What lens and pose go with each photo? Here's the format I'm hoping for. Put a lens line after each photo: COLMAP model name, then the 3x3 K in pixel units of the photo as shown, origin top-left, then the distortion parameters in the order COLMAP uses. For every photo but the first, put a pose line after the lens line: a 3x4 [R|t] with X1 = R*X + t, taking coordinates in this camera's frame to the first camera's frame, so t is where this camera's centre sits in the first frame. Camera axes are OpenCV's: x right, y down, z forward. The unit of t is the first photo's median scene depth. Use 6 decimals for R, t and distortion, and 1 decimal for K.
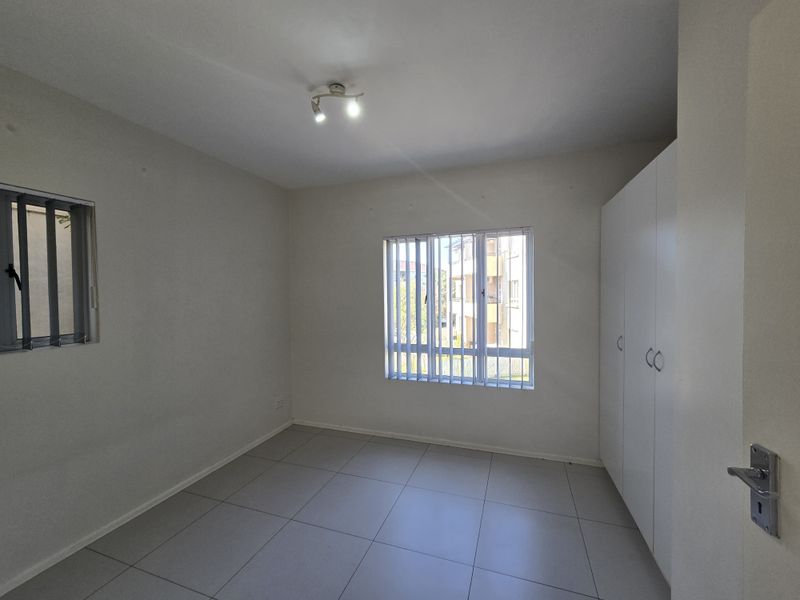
lens RADIAL K [[326.4, 0, 406.4], [0, 326.4, 296.7], [0, 0, 1]] dist [0.000121, 0.000179]
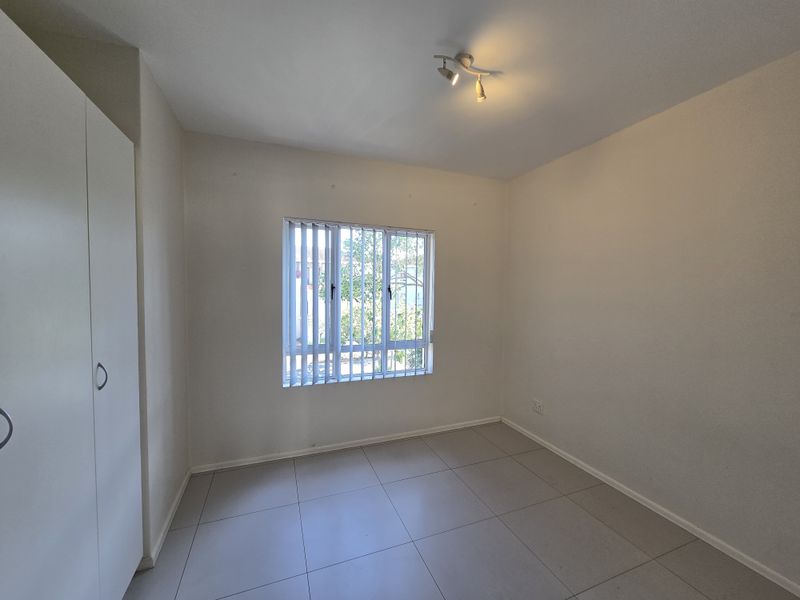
lens RADIAL K [[326.4, 0, 404.6], [0, 326.4, 307.6], [0, 0, 1]] dist [0.000121, 0.000179]
pose [[0.754939, -0.010549, 0.655710, -0.382057], [-0.016471, 0.999250, 0.035039, 0.010224], [-0.655588, -0.037253, 0.754199, 0.175785]]
